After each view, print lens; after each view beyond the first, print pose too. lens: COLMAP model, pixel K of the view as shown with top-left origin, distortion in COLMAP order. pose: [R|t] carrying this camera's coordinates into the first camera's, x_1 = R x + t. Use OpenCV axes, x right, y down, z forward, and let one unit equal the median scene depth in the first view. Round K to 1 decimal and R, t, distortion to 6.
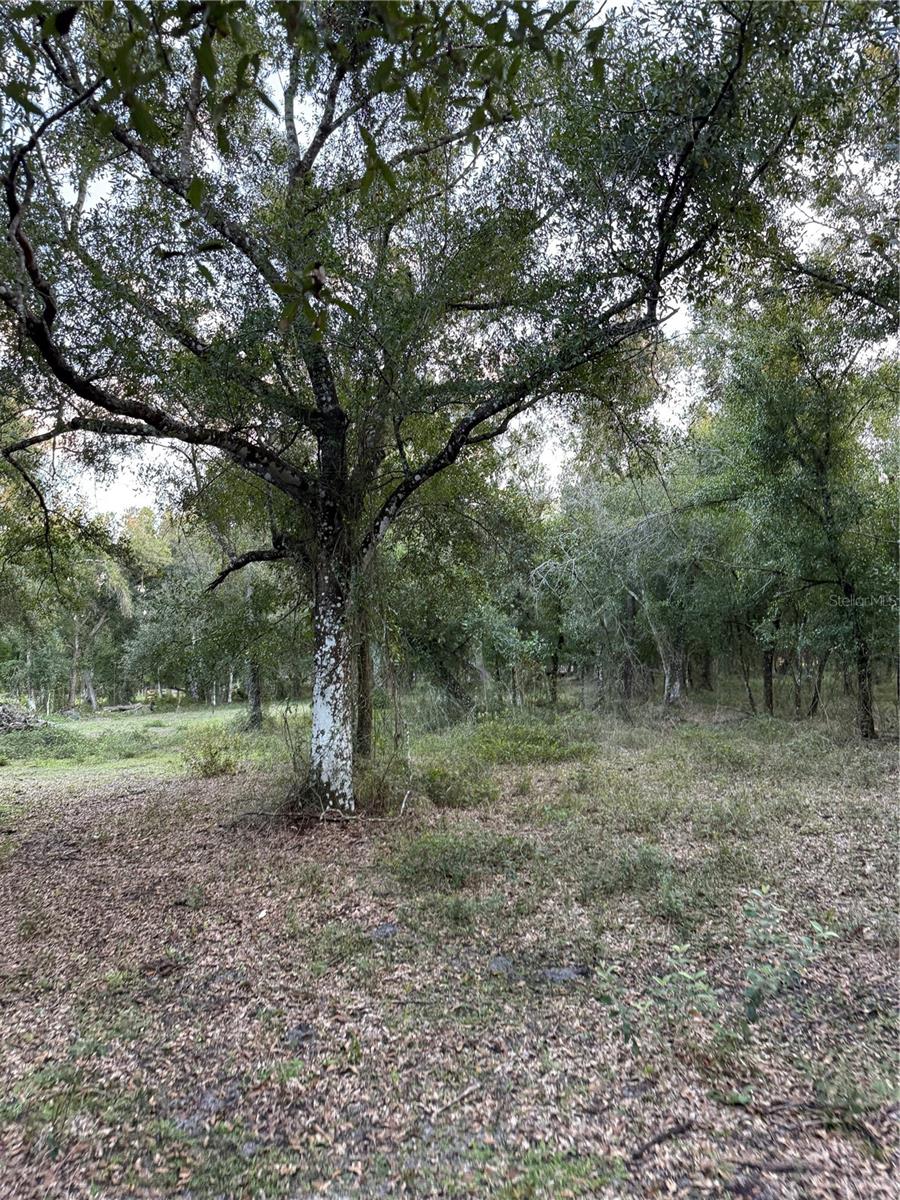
lens RADIAL K [[830.4, 0, 455.2], [0, 830.4, 585.9], [0, 0, 1]] dist [0.047405, -0.078789]
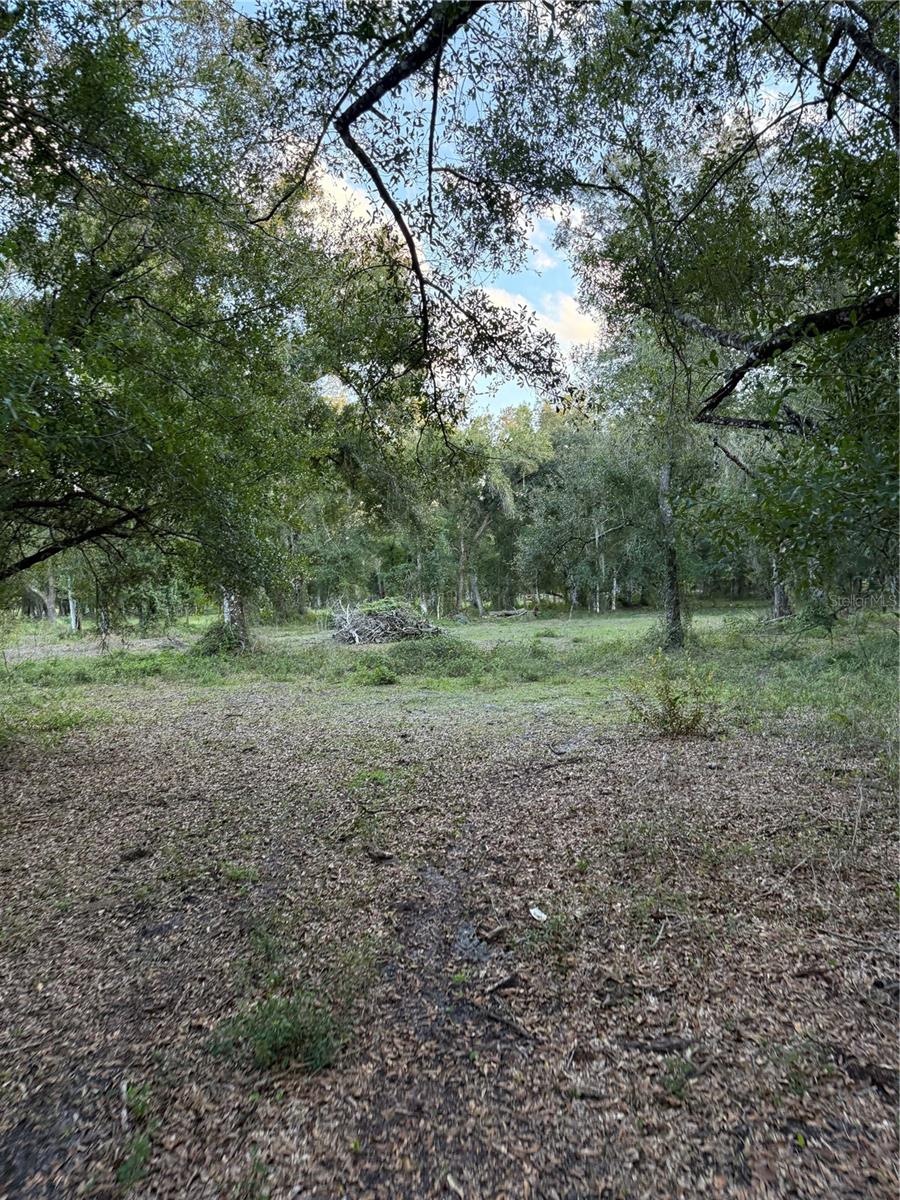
lens RADIAL K [[830.4, 0, 455.2], [0, 830.4, 585.9], [0, 0, 1]] dist [0.047405, -0.078789]
pose [[0.909102, 0.011971, -0.416401, -0.062518], [0.034529, 0.993982, 0.103960, 0.015192], [0.415140, -0.108888, 0.903218, 0.128938]]
